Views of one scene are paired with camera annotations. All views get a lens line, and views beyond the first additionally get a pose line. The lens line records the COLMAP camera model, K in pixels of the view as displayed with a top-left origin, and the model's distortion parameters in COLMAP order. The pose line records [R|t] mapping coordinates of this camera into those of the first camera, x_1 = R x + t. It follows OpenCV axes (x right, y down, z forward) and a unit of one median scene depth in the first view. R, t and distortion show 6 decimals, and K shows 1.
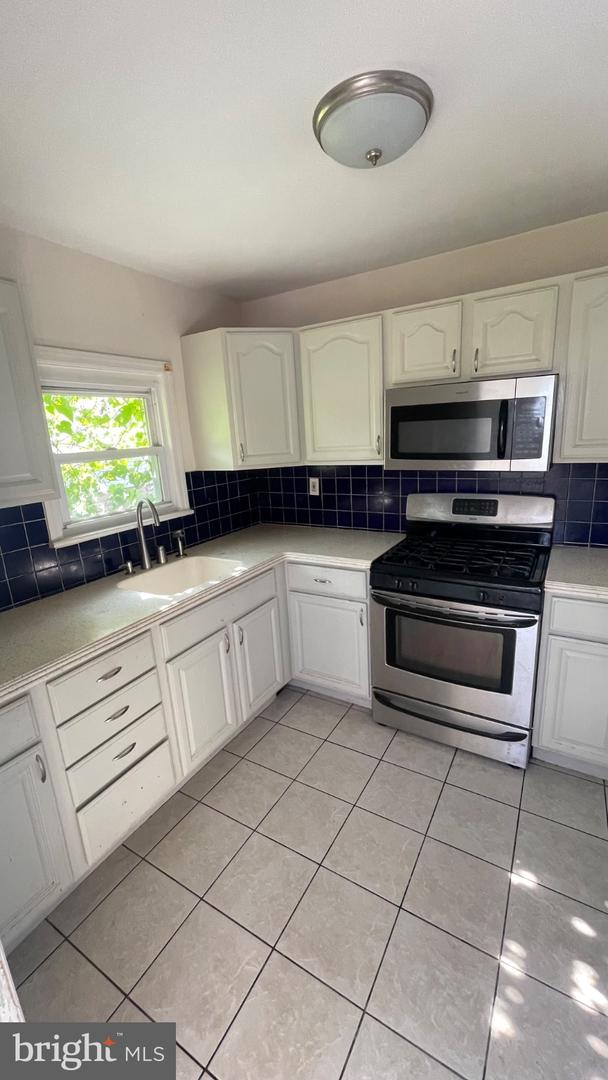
lens RADIAL K [[432.4, 0, 302.2], [0, 432.4, 538.7], [0, 0, 1]] dist [-0.000852, 0.000026]
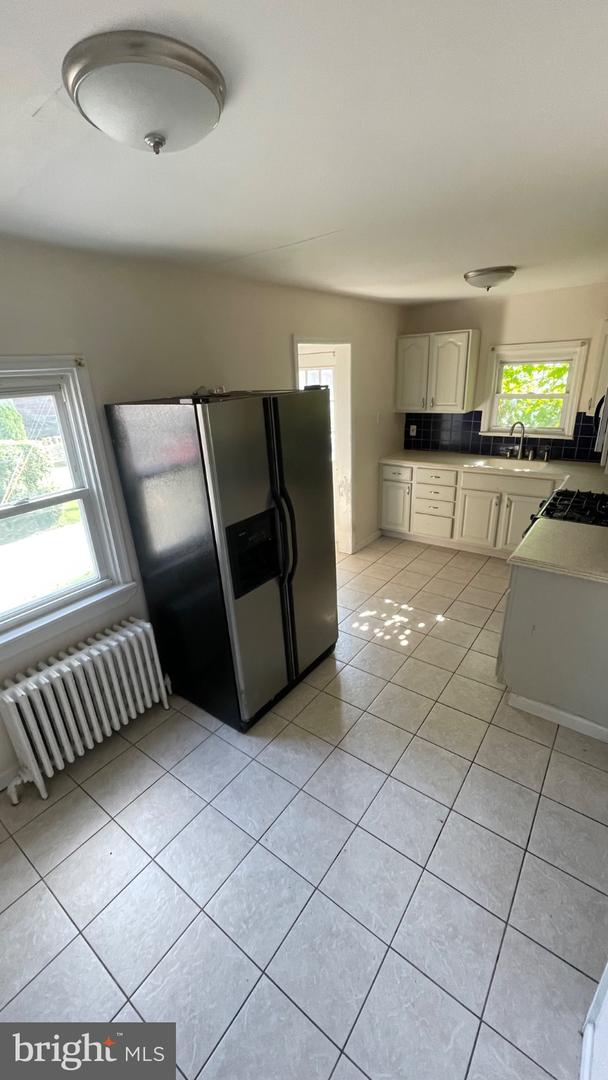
lens RADIAL K [[435.9, 0, 301.7], [0, 435.9, 535.8], [0, 0, 1]] dist [-0.000159, -0.000119]
pose [[-0.096267, 0.413102, -0.905582, 1.689765], [-0.190799, 0.885277, 0.424122, -0.277255], [0.976897, 0.213613, -0.006404, 0.159544]]
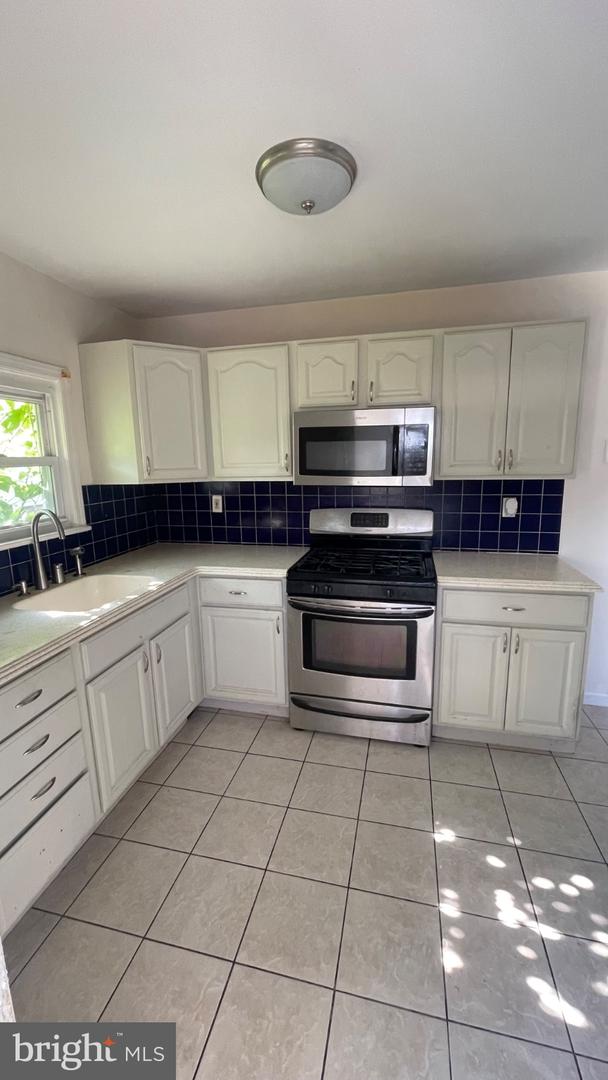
lens RADIAL K [[434.2, 0, 299.7], [0, 434.2, 538.8], [0, 0, 1]] dist [0.000963, -0.000035]
pose [[0.954201, -0.017655, 0.298645, -0.124012], [0.039265, 0.997013, -0.066515, 0.048149], [-0.296578, 0.075195, 0.952044, -0.023294]]
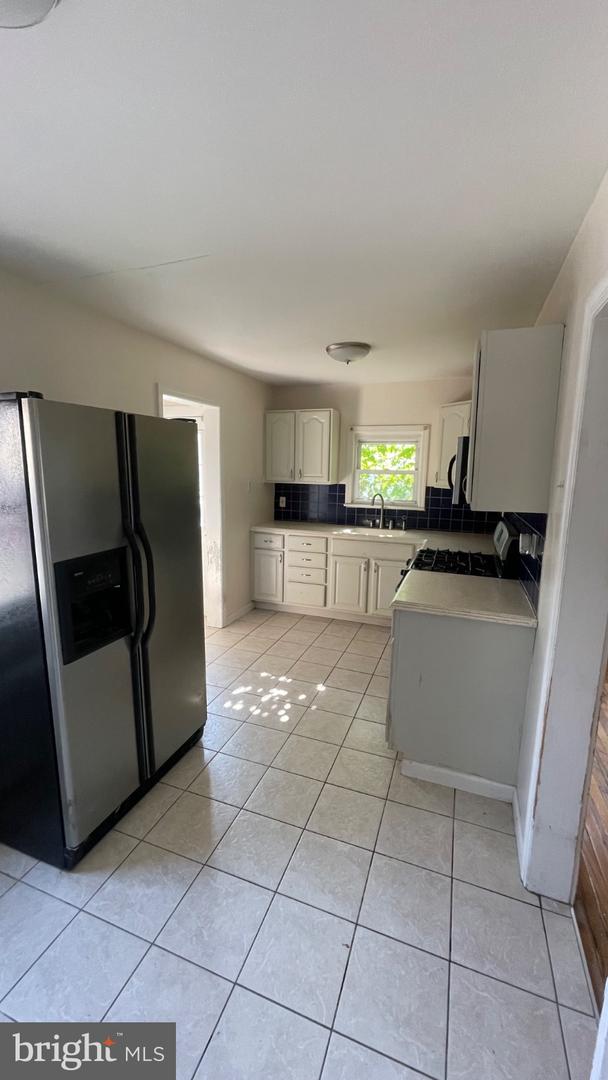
lens RADIAL K [[434.2, 0, 299.7], [0, 434.2, 538.8], [0, 0, 1]] dist [0.000963, -0.000035]
pose [[0.184039, 0.222534, -0.957397, 1.591268], [-0.264712, 0.949268, 0.169759, -0.135825], [0.946603, 0.222192, 0.233609, 0.190791]]
